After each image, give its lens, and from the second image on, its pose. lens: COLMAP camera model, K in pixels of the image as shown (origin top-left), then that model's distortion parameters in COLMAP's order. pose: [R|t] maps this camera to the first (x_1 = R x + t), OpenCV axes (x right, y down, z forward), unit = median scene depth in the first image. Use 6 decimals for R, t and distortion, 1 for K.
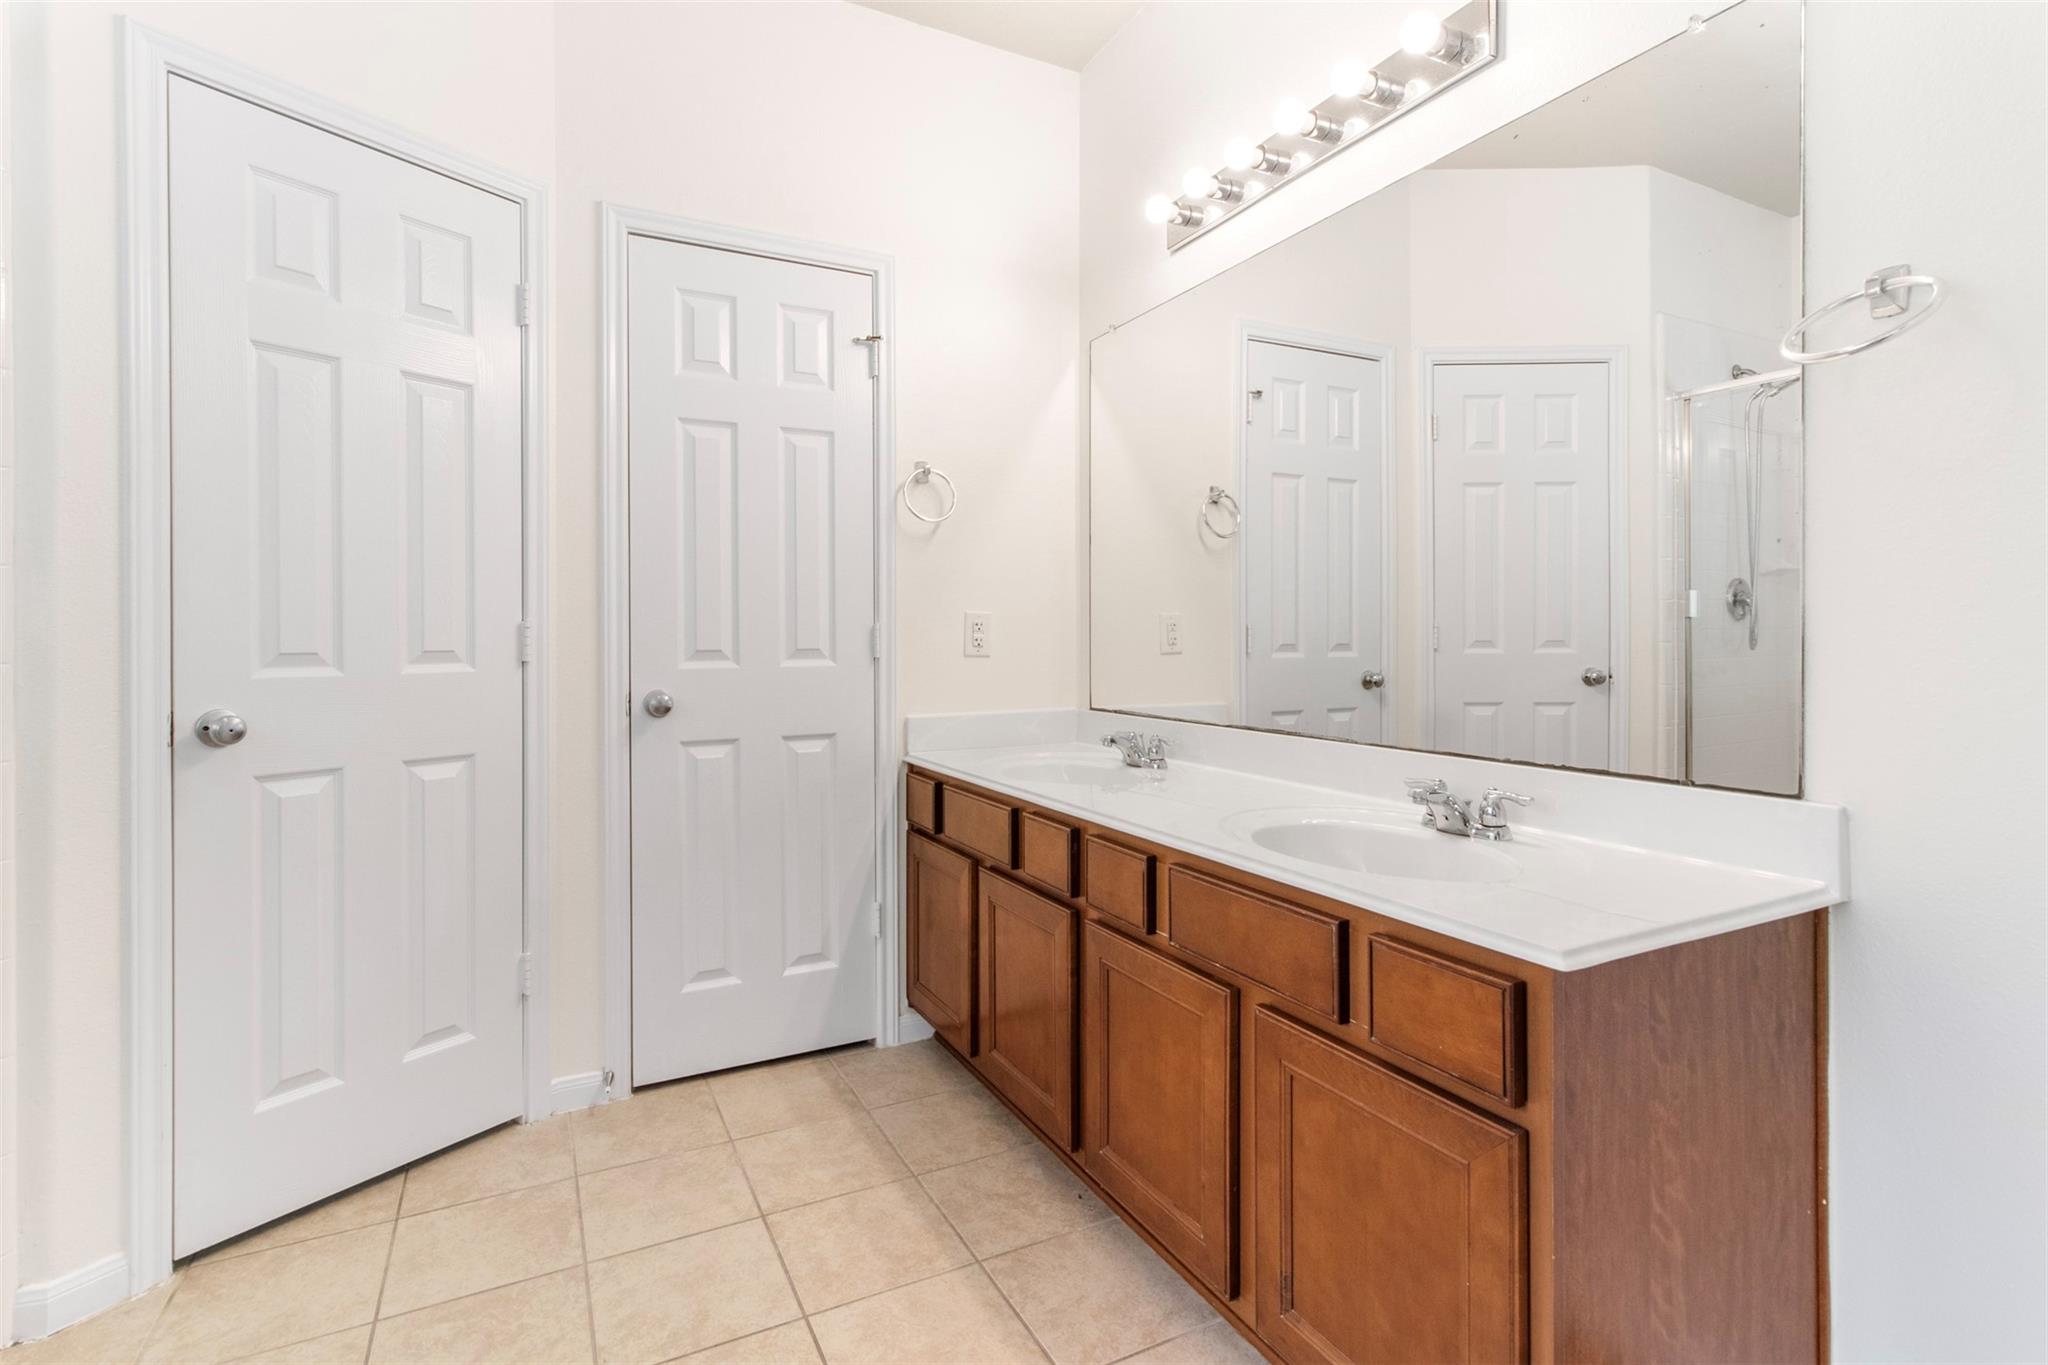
lens RADIAL K [[967.7, 0, 1018.7], [0, 967.7, 637.2], [0, 0, 1]] dist [0.002304, 0.000116]
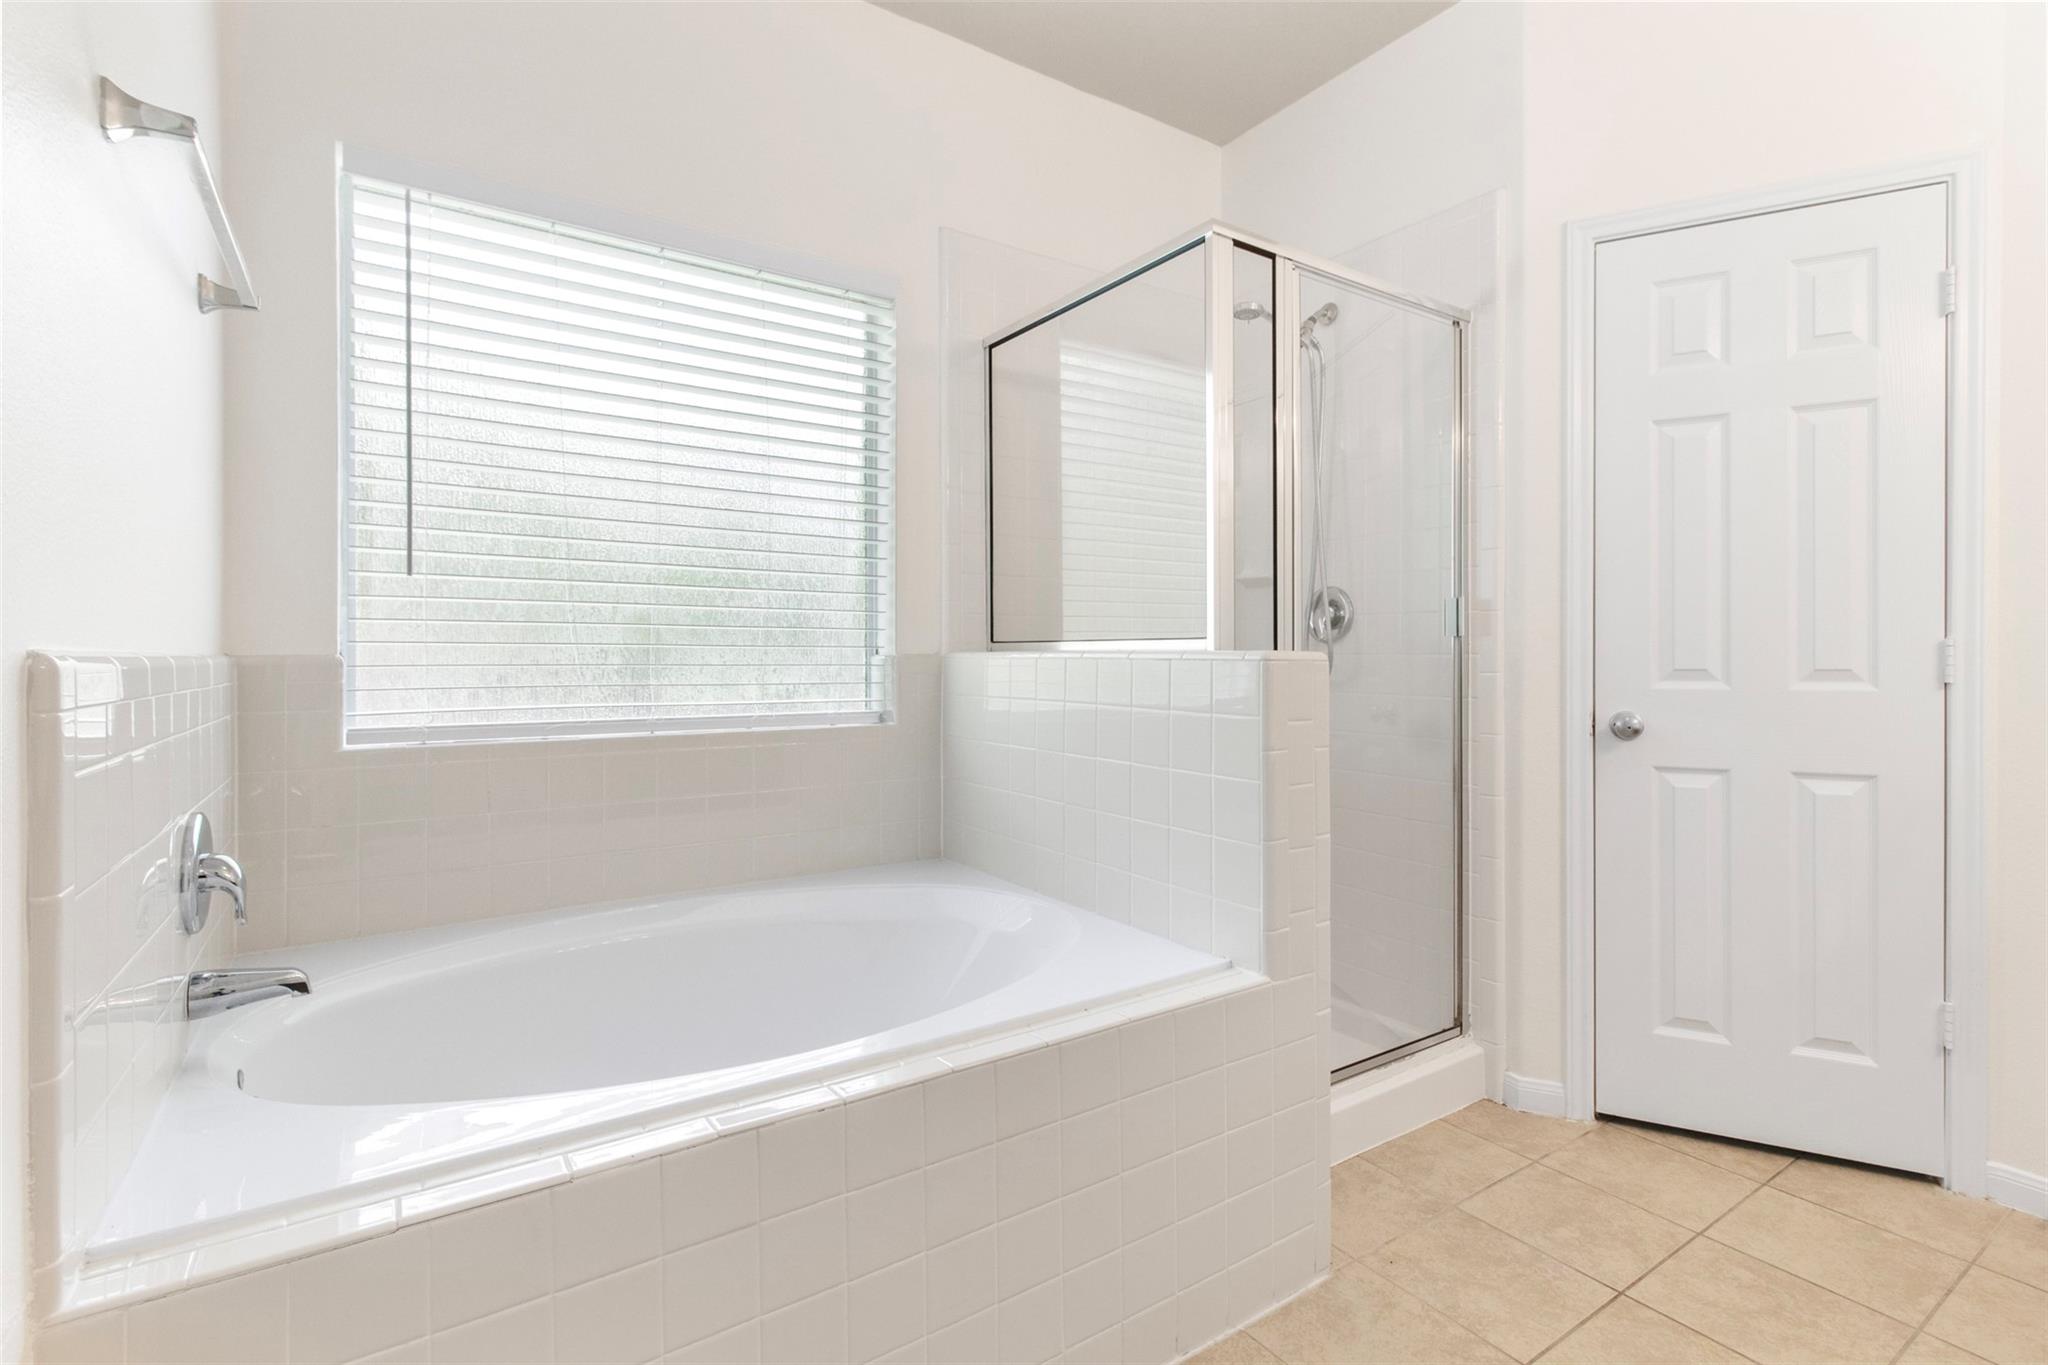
lens RADIAL K [[944.2, 0, 1017.9], [0, 944.2, 659.9], [0, 0, 1]] dist [-0.000628, -0.000217]
pose [[0.115836, 0.005557, -0.993253, 0.315095], [0.000362, 0.999984, 0.005637, -0.002138], [0.993268, -0.001013, 0.115832, 0.032741]]
